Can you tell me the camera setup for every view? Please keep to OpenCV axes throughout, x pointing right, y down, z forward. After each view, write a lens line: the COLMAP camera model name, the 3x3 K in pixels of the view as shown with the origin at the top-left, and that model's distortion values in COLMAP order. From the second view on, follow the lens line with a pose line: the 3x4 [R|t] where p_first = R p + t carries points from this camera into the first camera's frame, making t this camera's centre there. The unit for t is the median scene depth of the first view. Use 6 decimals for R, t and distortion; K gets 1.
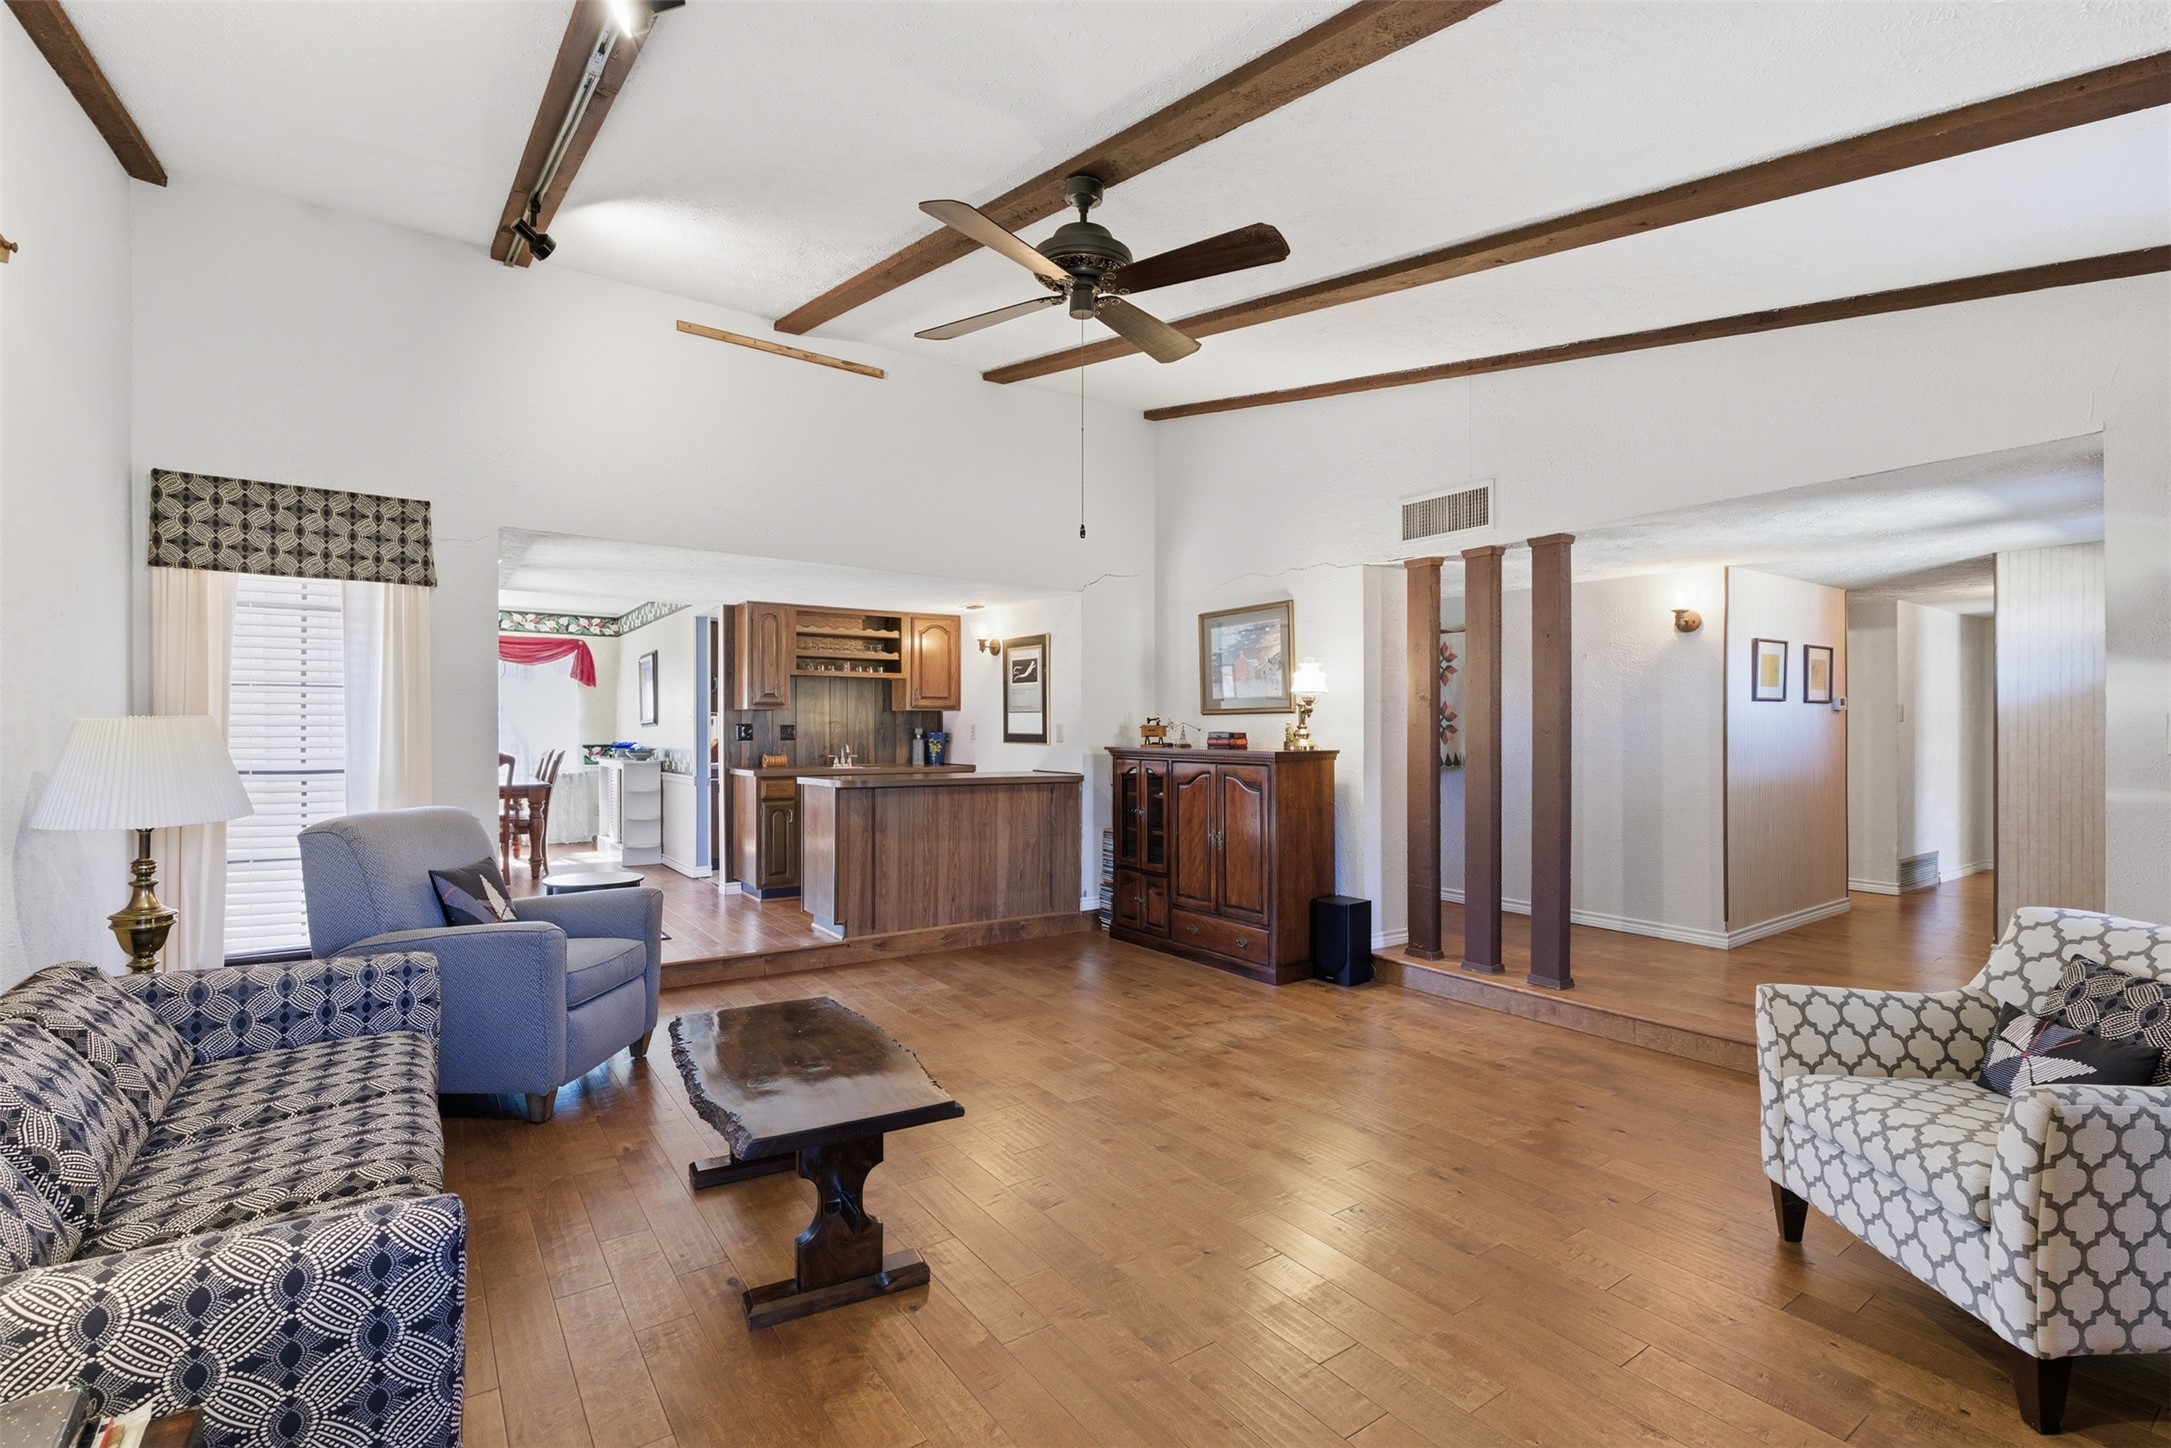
lens RADIAL K [[994.6, 0, 1085.3], [0, 994.6, 724.8], [0, 0, 1]] dist [0.001882, 0.000693]
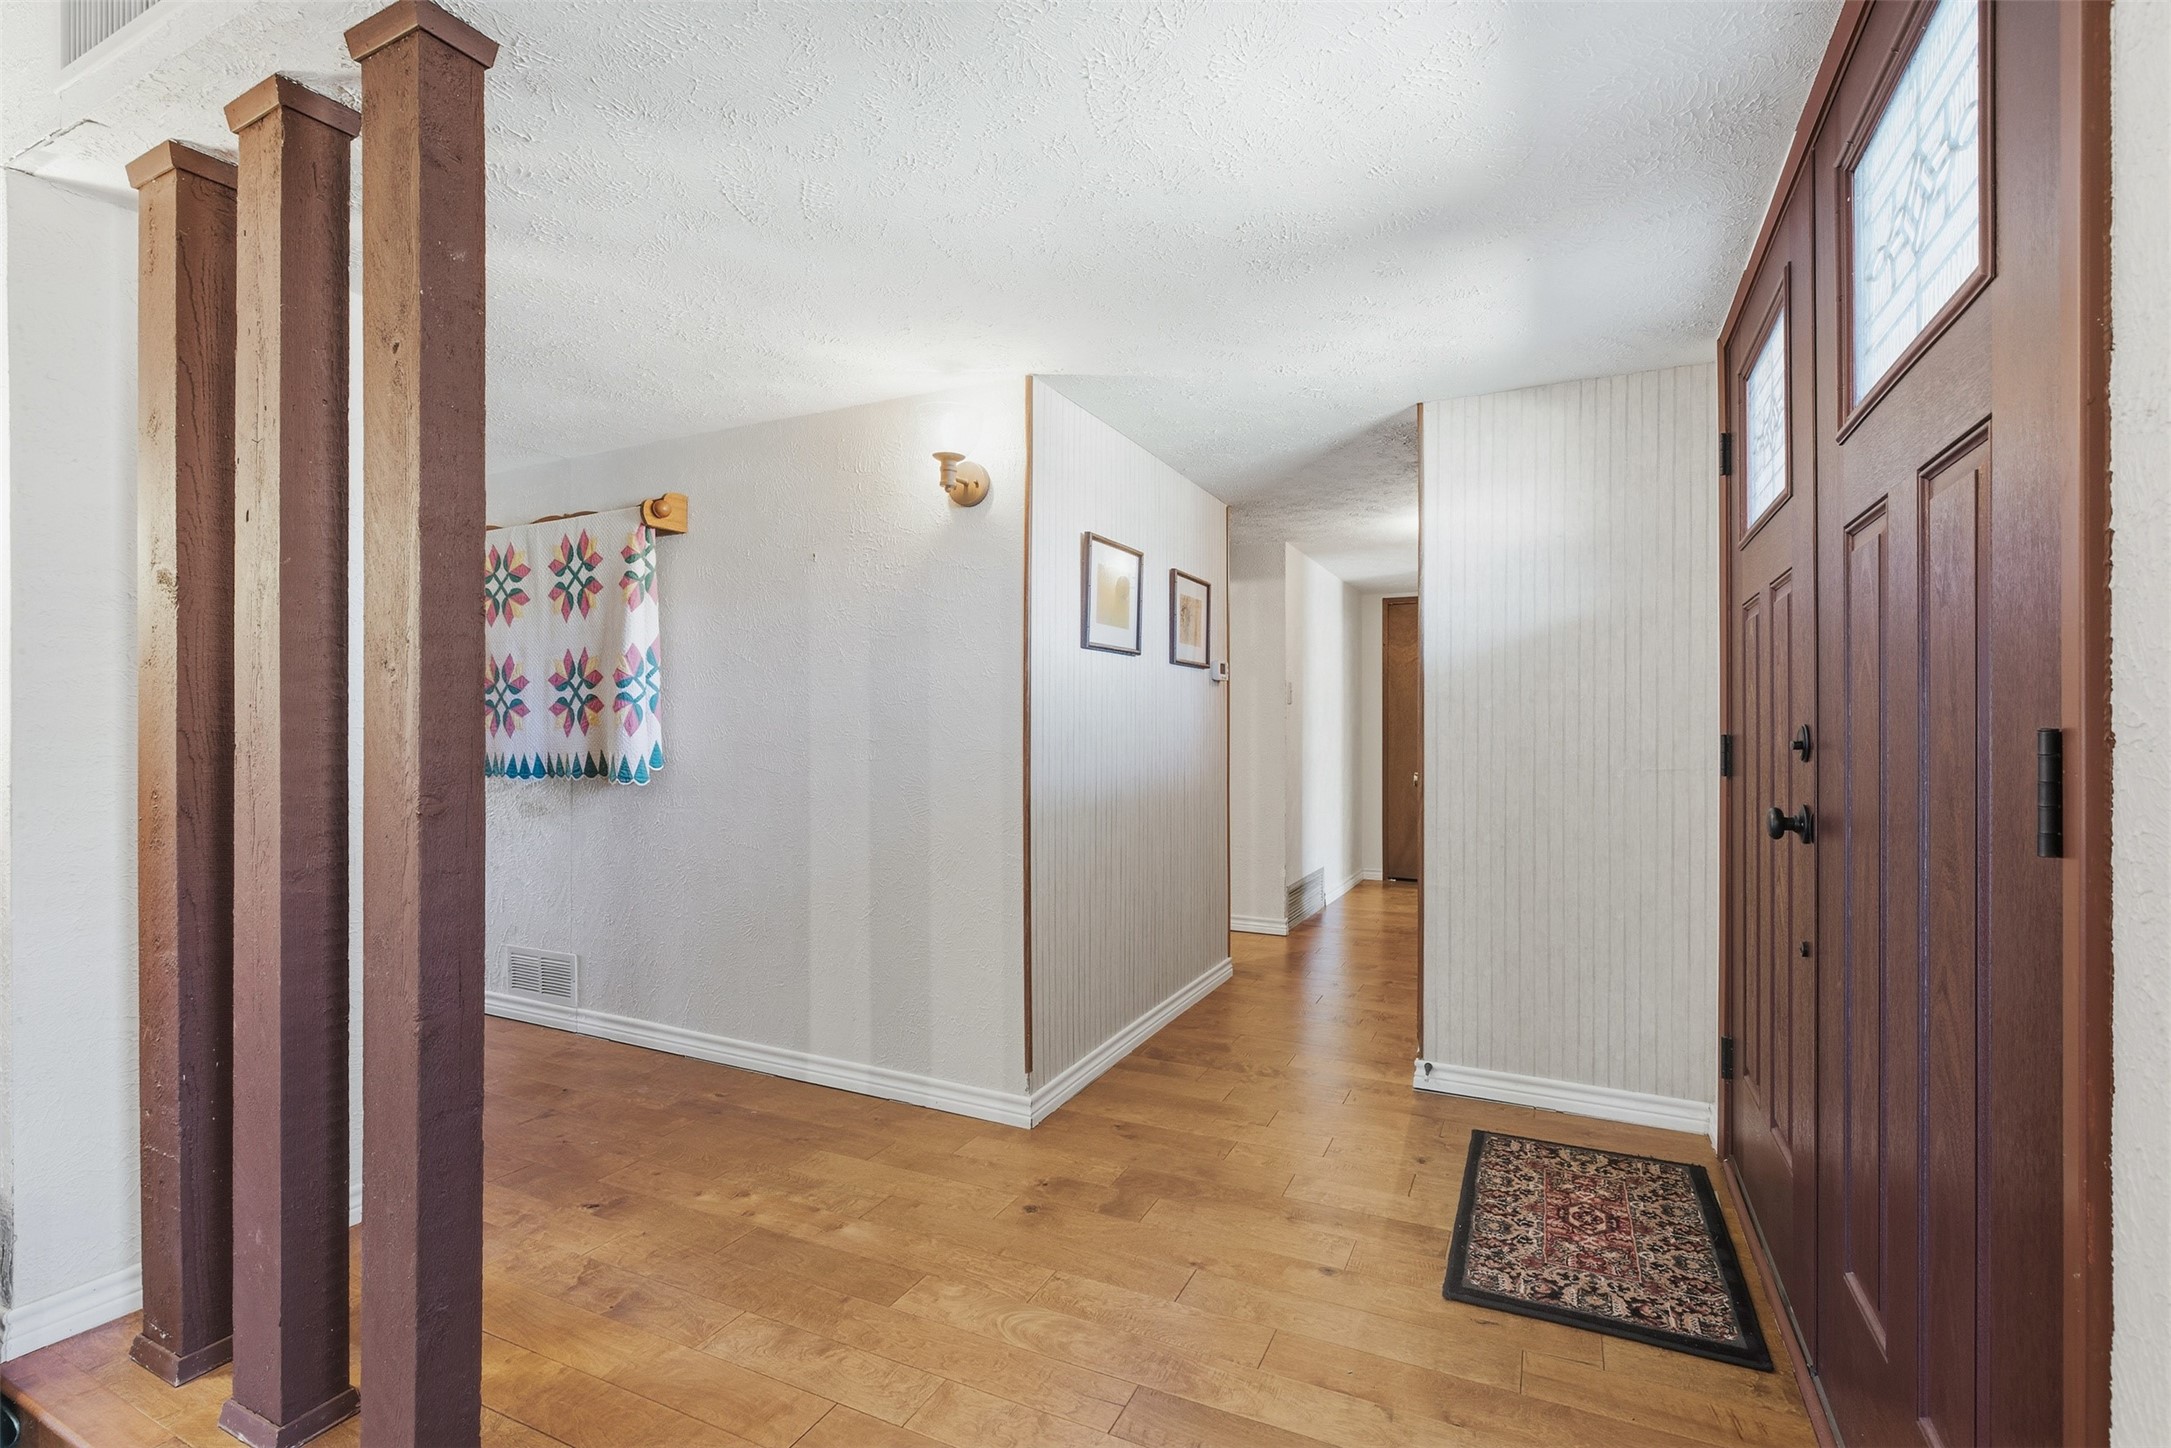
lens RADIAL K [[994.6, 0, 1098.0], [0, 994.6, 727.8], [0, 0, 1]] dist [0.001882, 0.000693]
pose [[0.874559, 0.002218, 0.484914, 0.347773], [-0.000831, 0.999995, -0.003075, 0.018100], [-0.484918, 0.002286, 0.874557, 0.437270]]
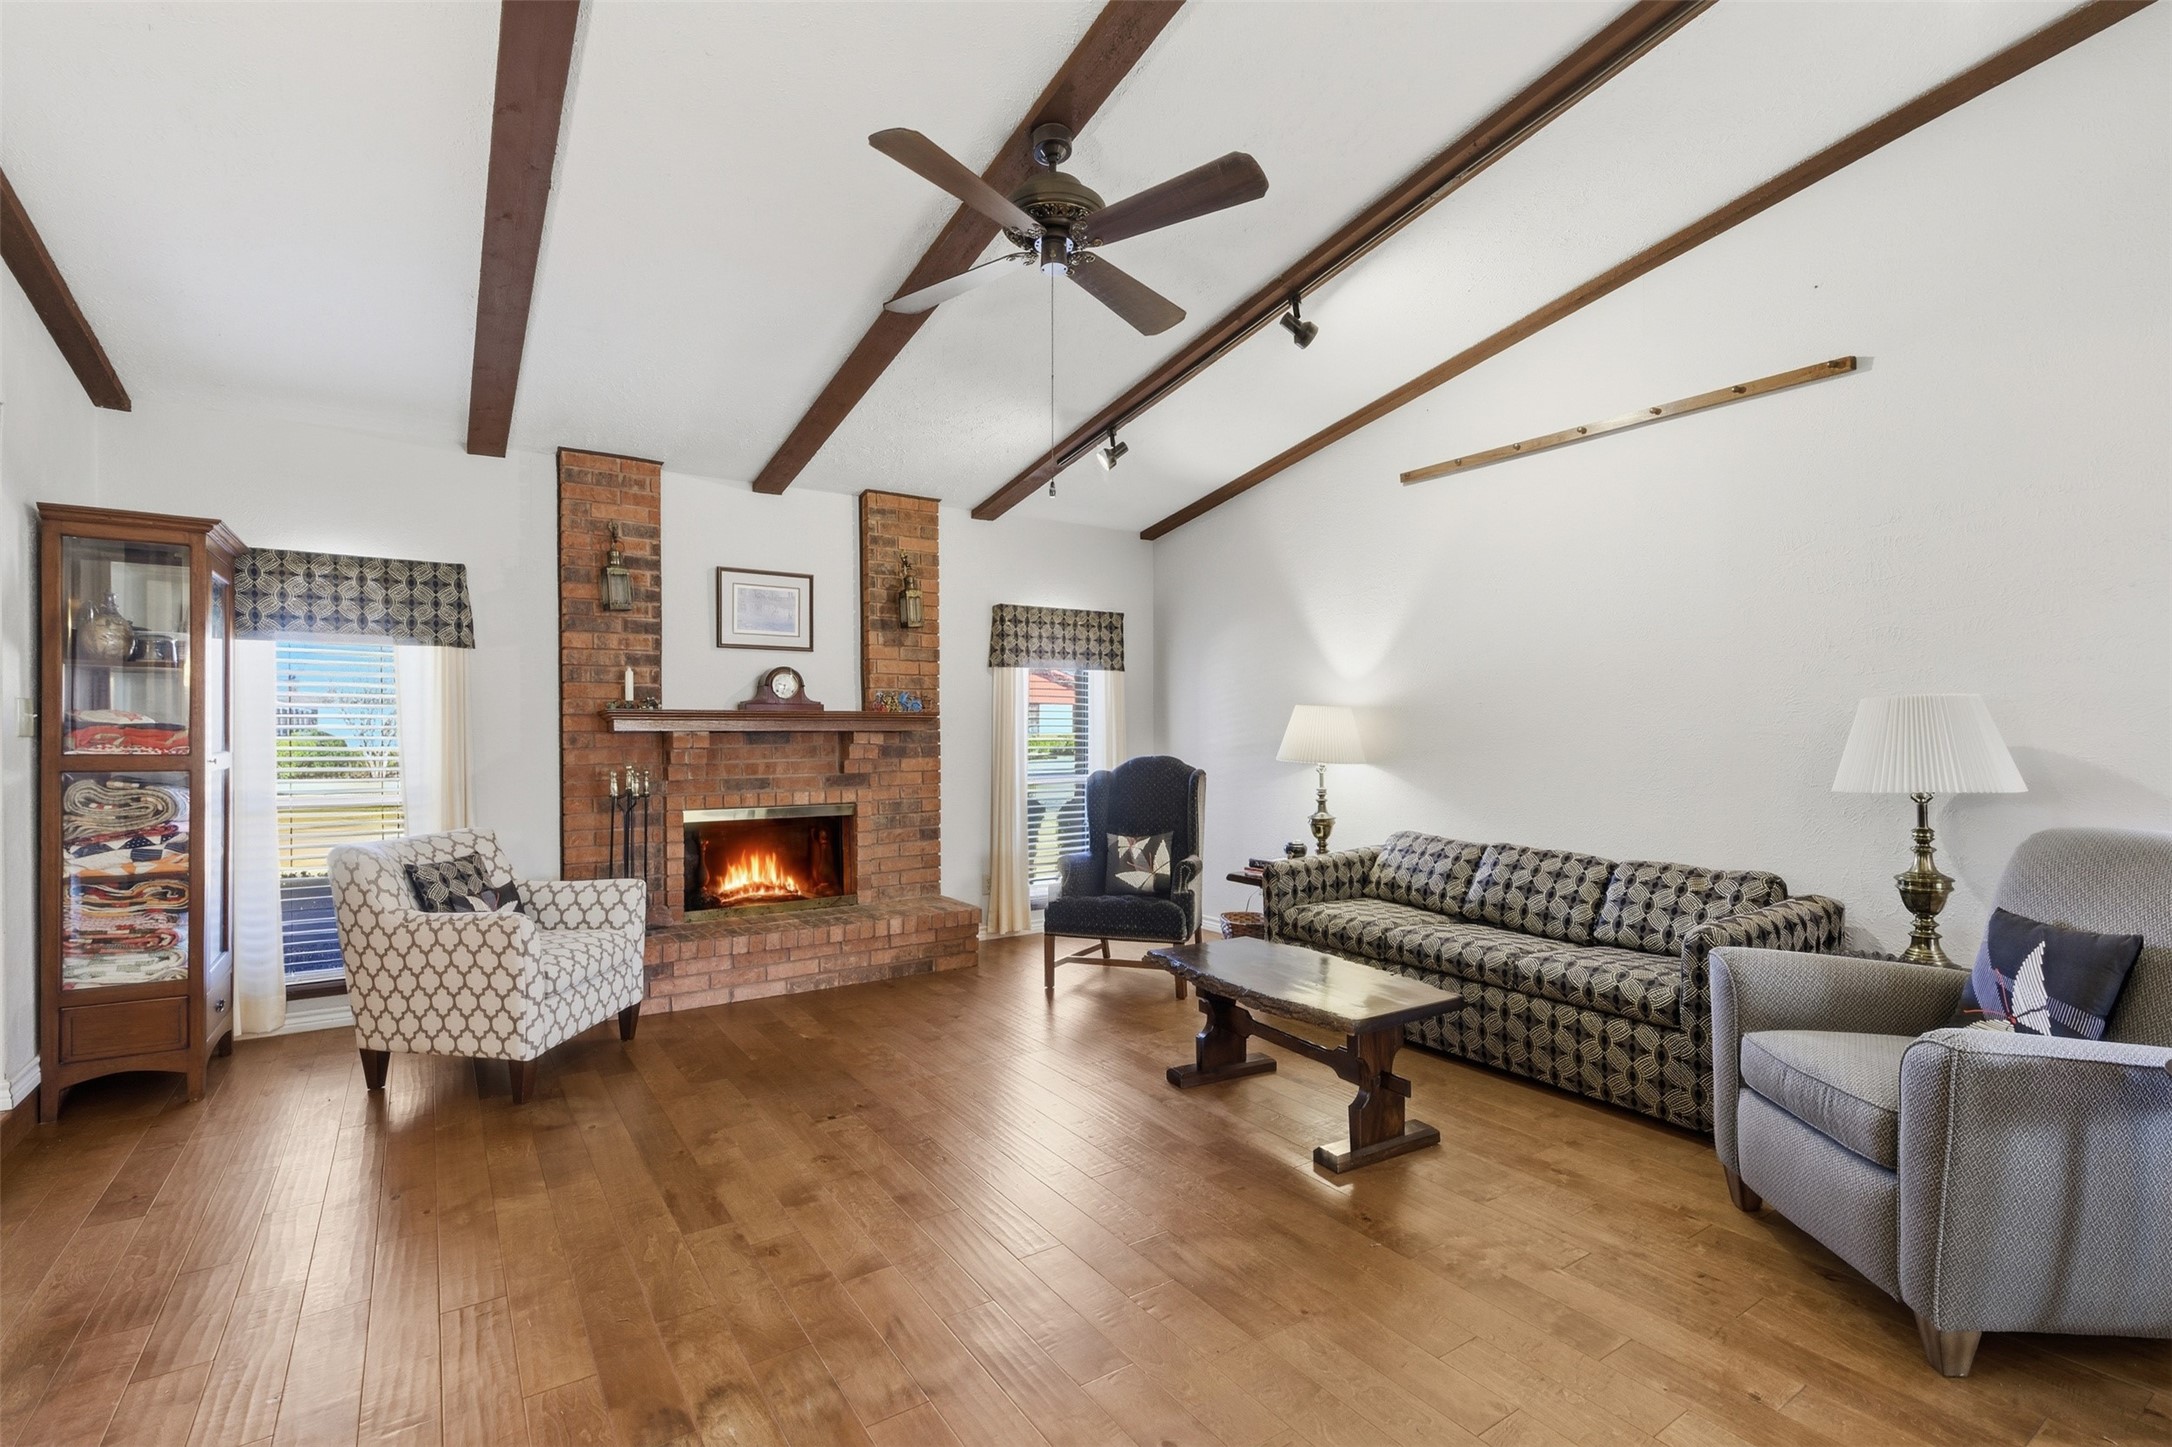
lens RADIAL K [[995.0, 0, 1103.6], [0, 995.0, 744.5], [0, 0, 1]] dist [0.001882, 0.000693]
pose [[-0.999804, 0.001000, 0.019790, -0.029488], [0.001303, 0.999882, 0.015322, 0.012945], [-0.019772, 0.015345, -0.999687, 0.891056]]
